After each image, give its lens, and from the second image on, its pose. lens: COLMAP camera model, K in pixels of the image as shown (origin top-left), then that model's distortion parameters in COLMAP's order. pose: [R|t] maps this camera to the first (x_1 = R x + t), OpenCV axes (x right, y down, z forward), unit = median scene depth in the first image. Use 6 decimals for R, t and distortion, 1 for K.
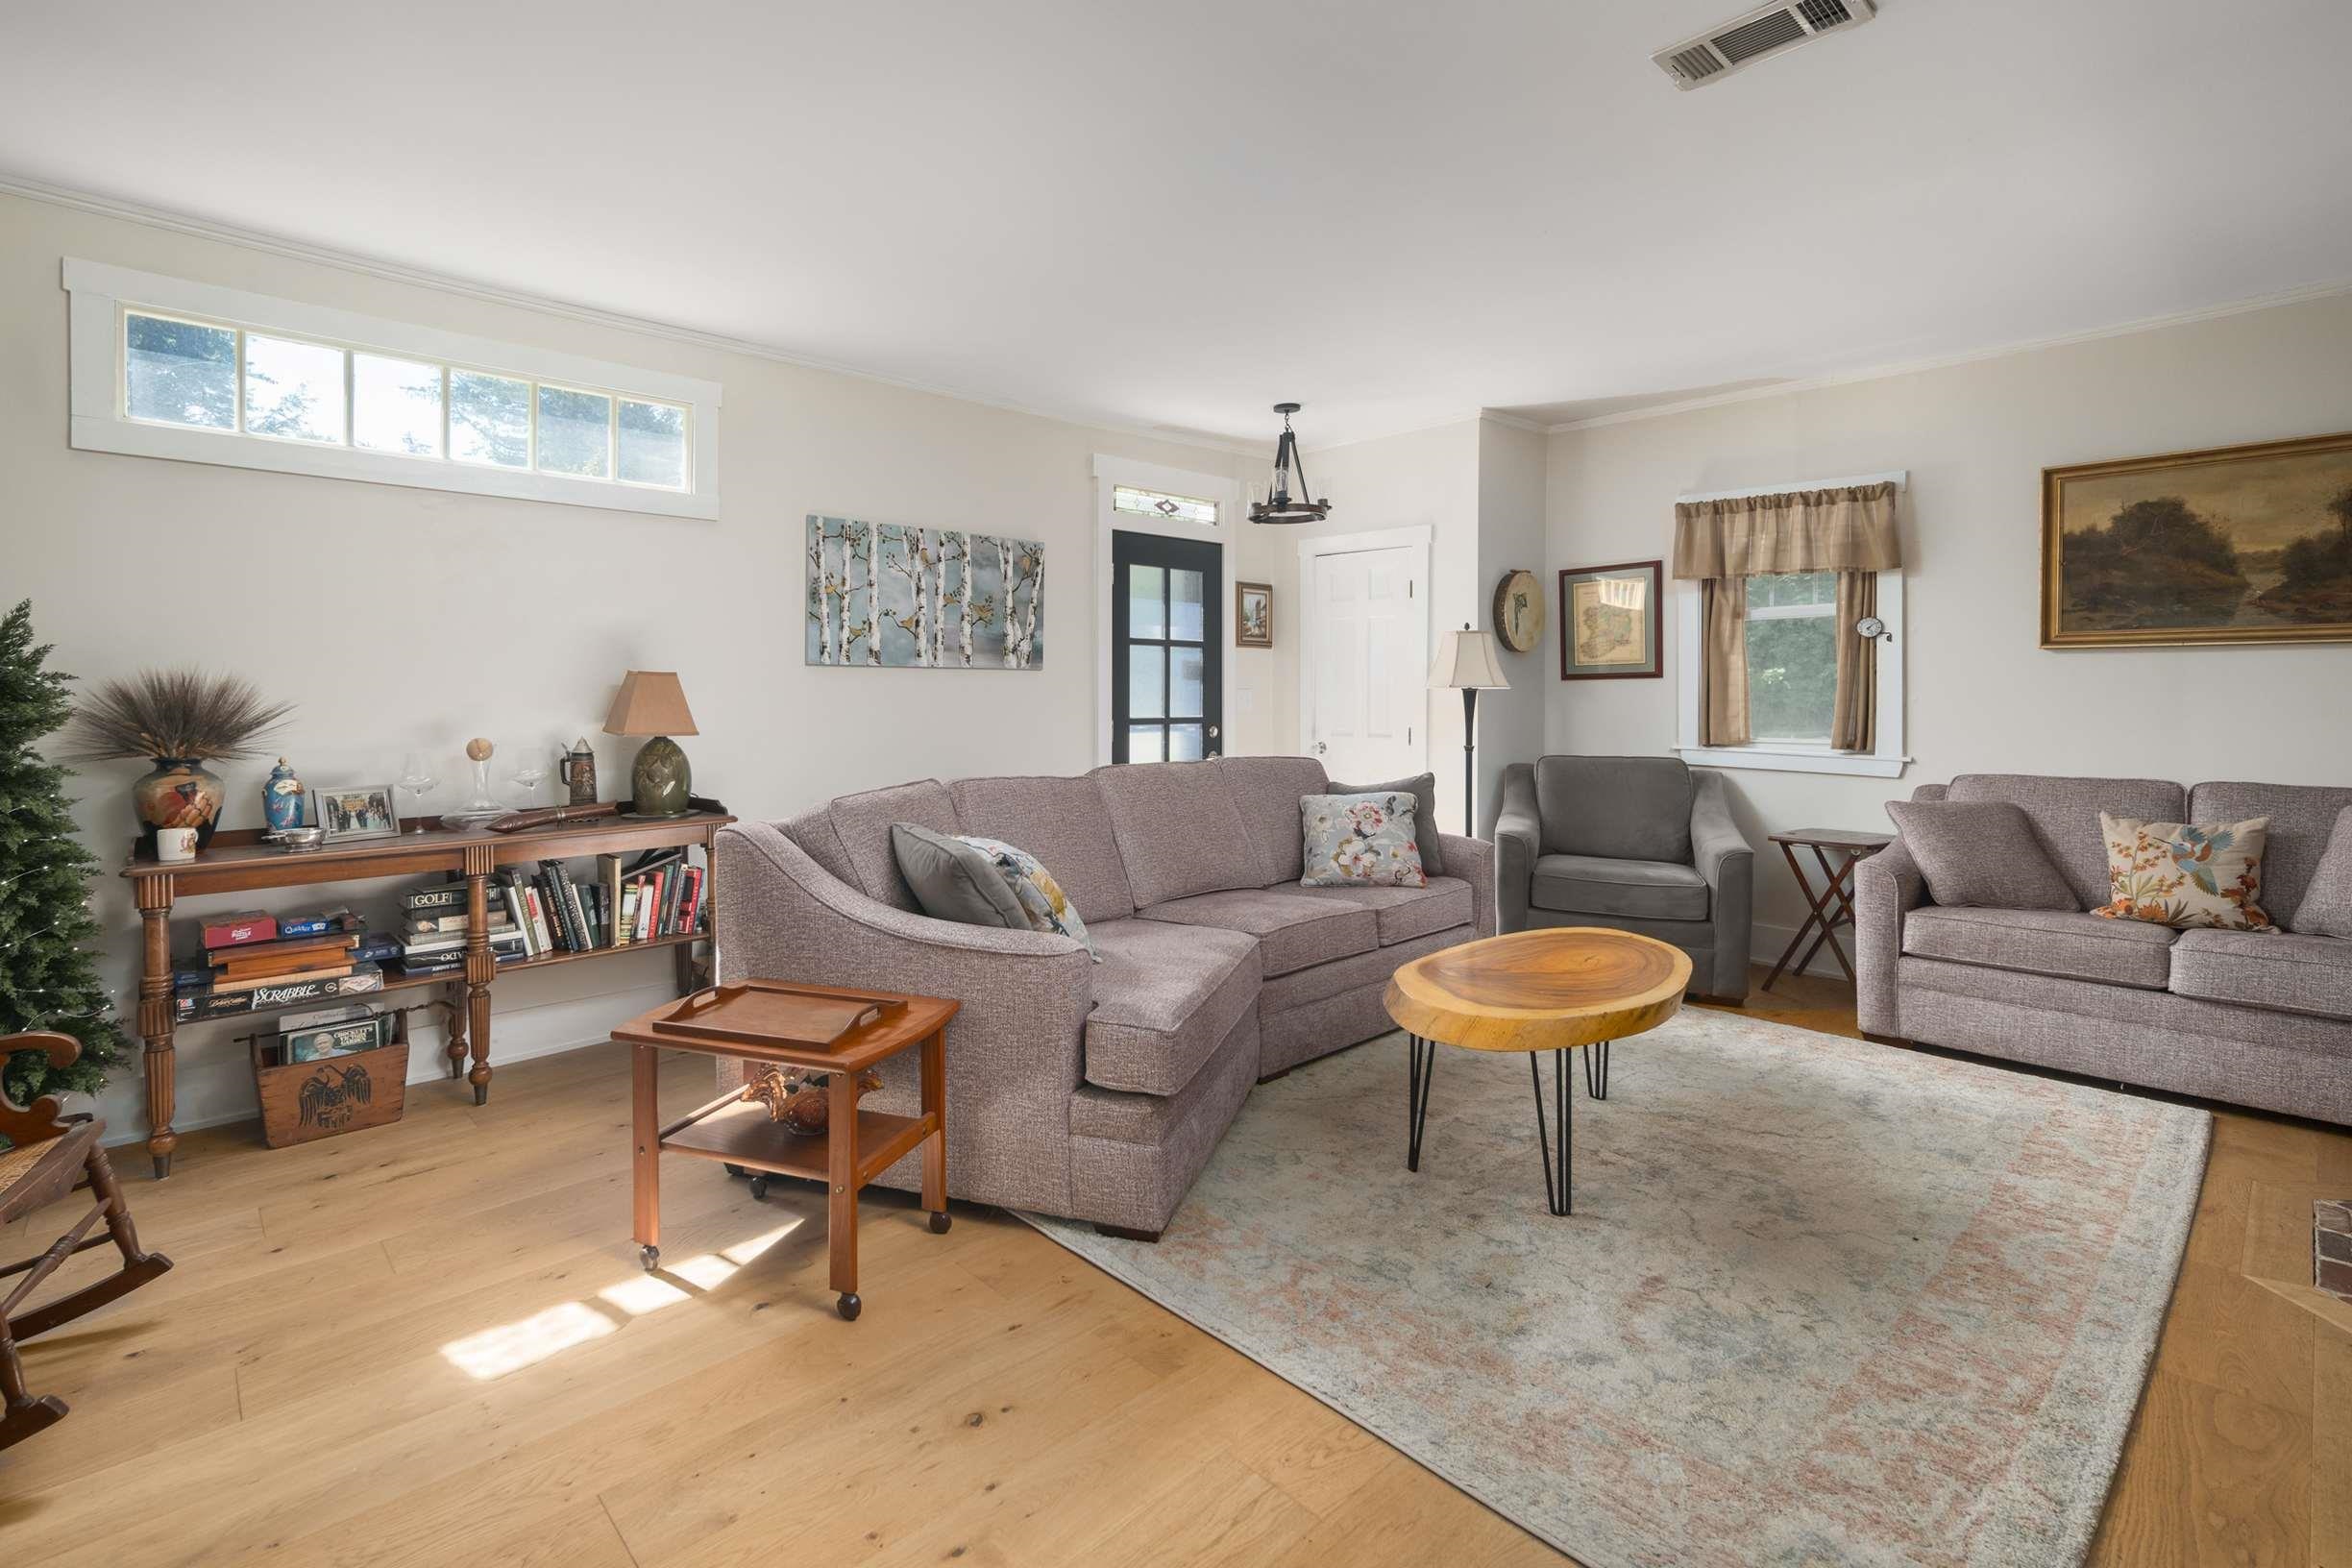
lens RADIAL K [[1022.3, 0, 1179.5], [0, 1022.3, 700.4], [0, 0, 1]] dist [0.000641, -0.000227]
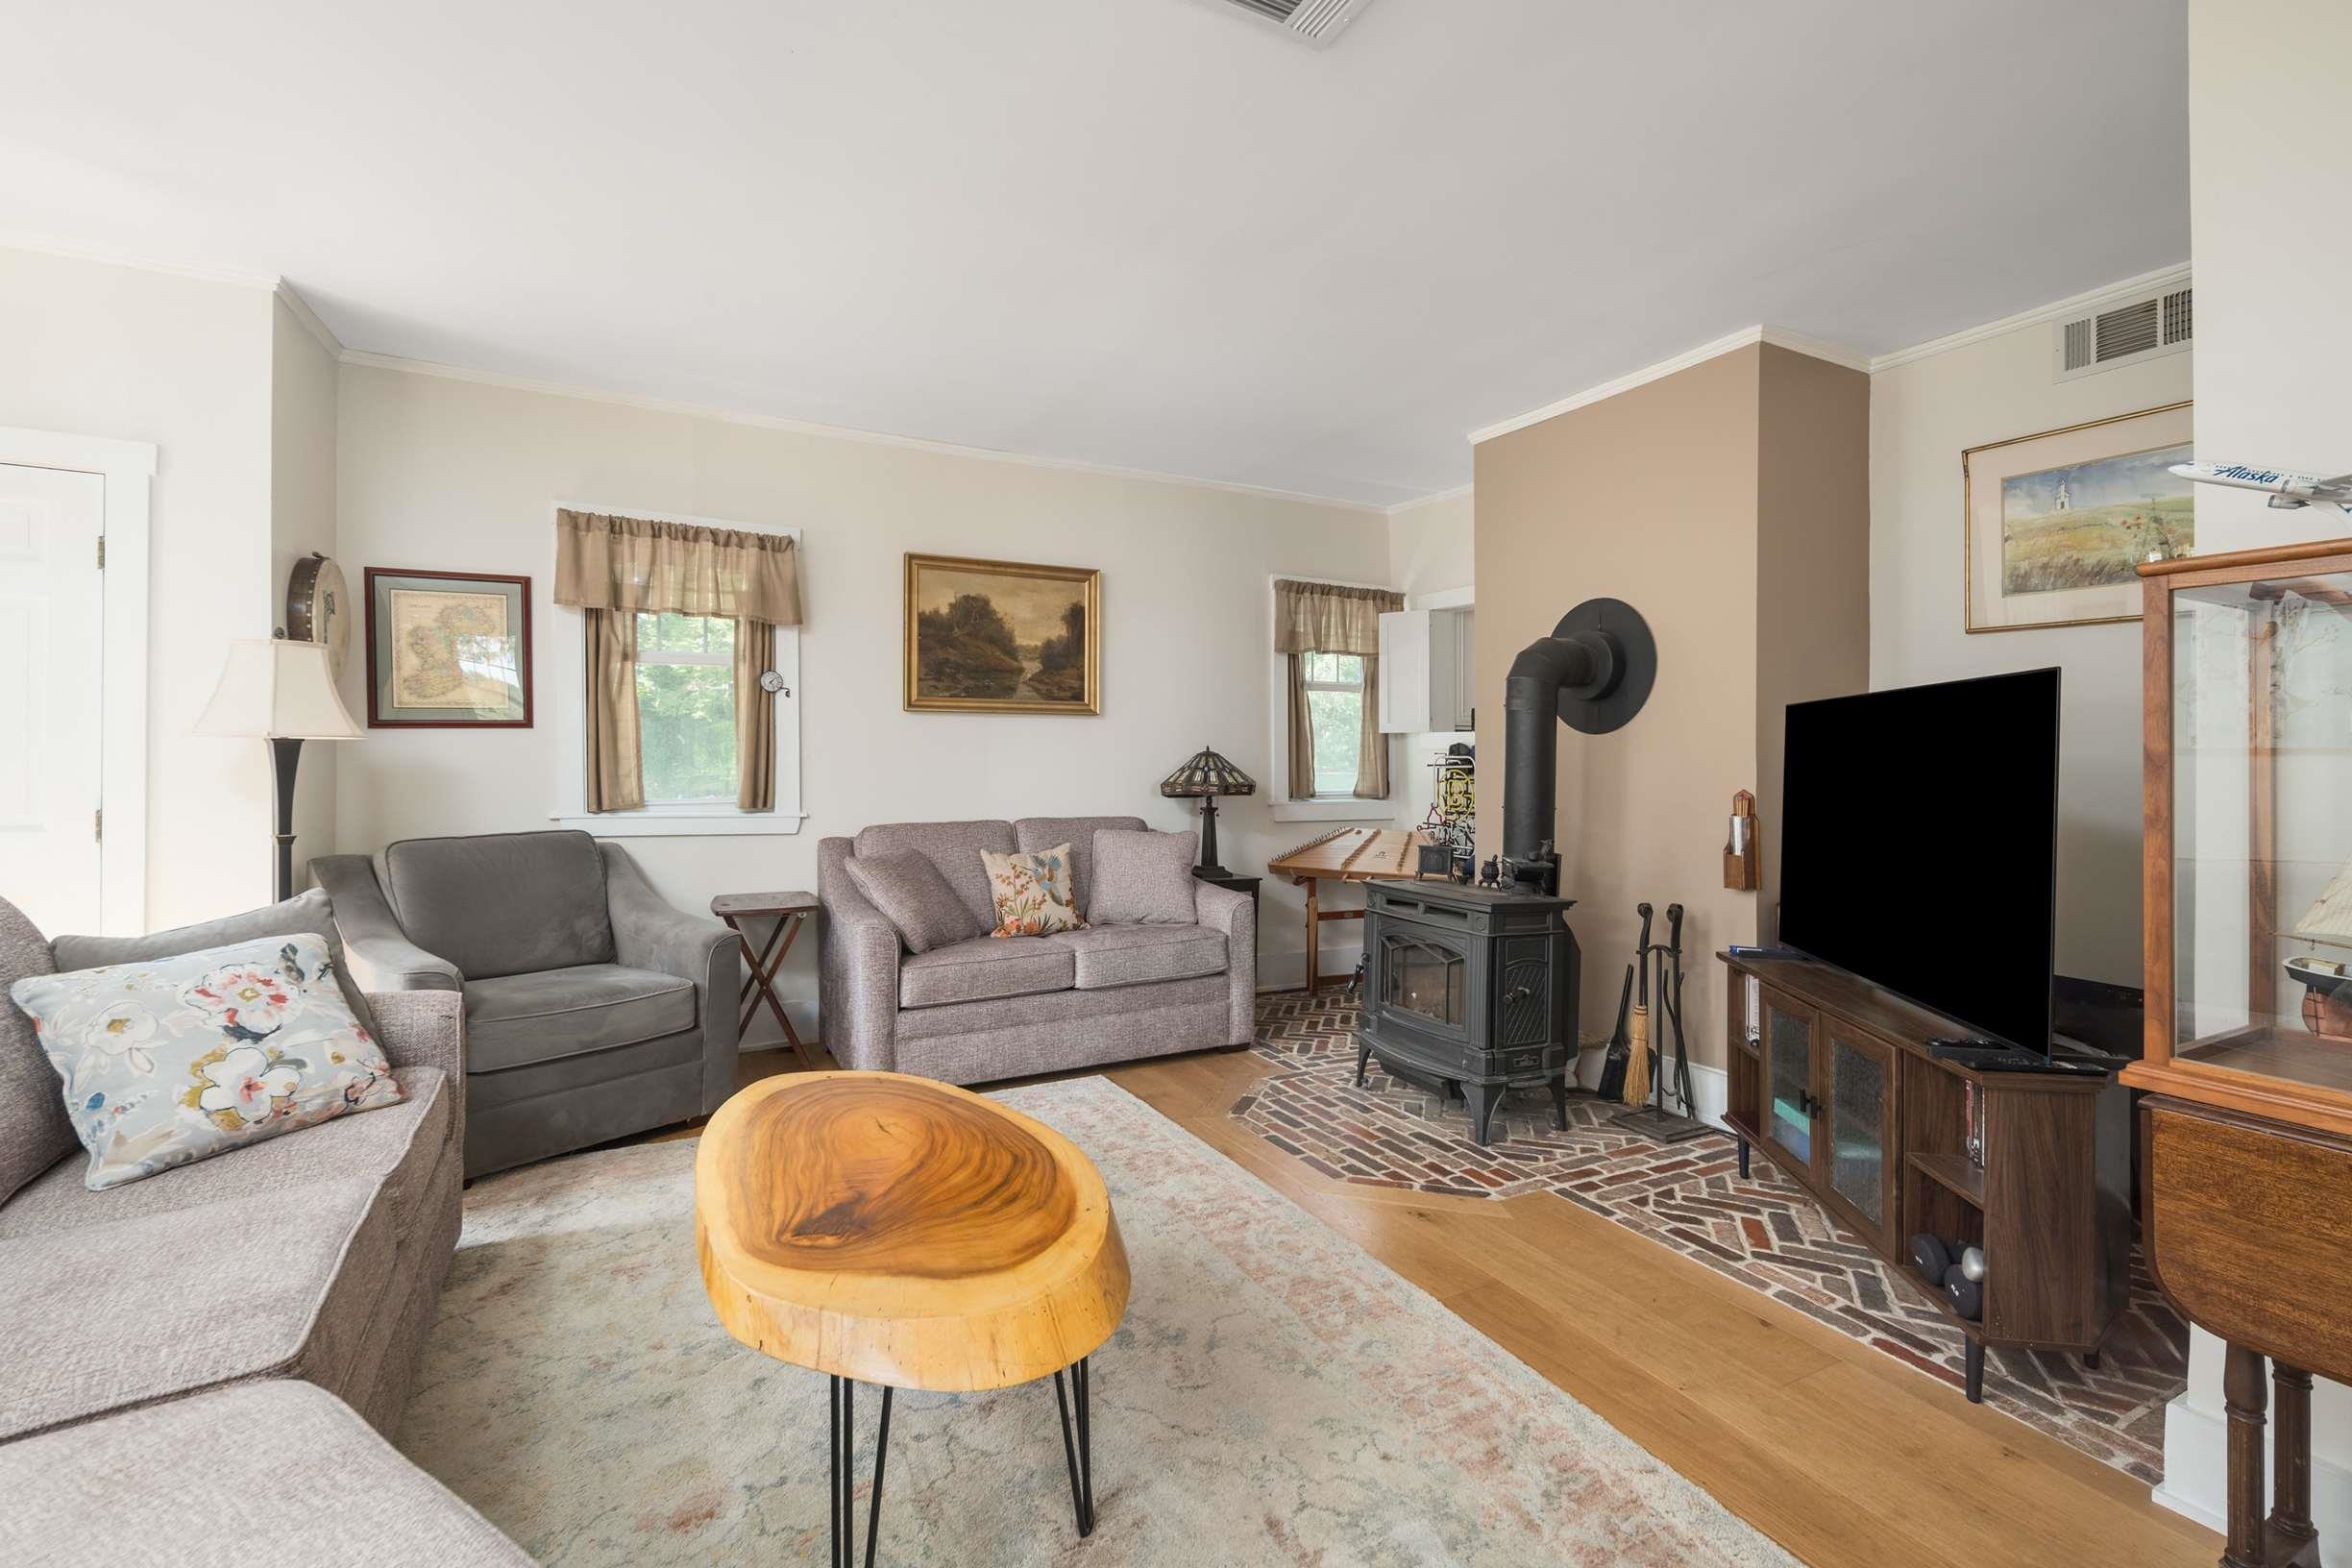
lens RADIAL K [[1001.1, 0, 1171.5], [0, 1001.1, 743.7], [0, 0, 1]] dist [0.000774, 0.000168]
pose [[0.319010, 0.008042, 0.947717, -0.121981], [0.000541, 0.999962, -0.008667, -0.003866], [-0.947751, 0.003278, 0.318993, 0.375690]]
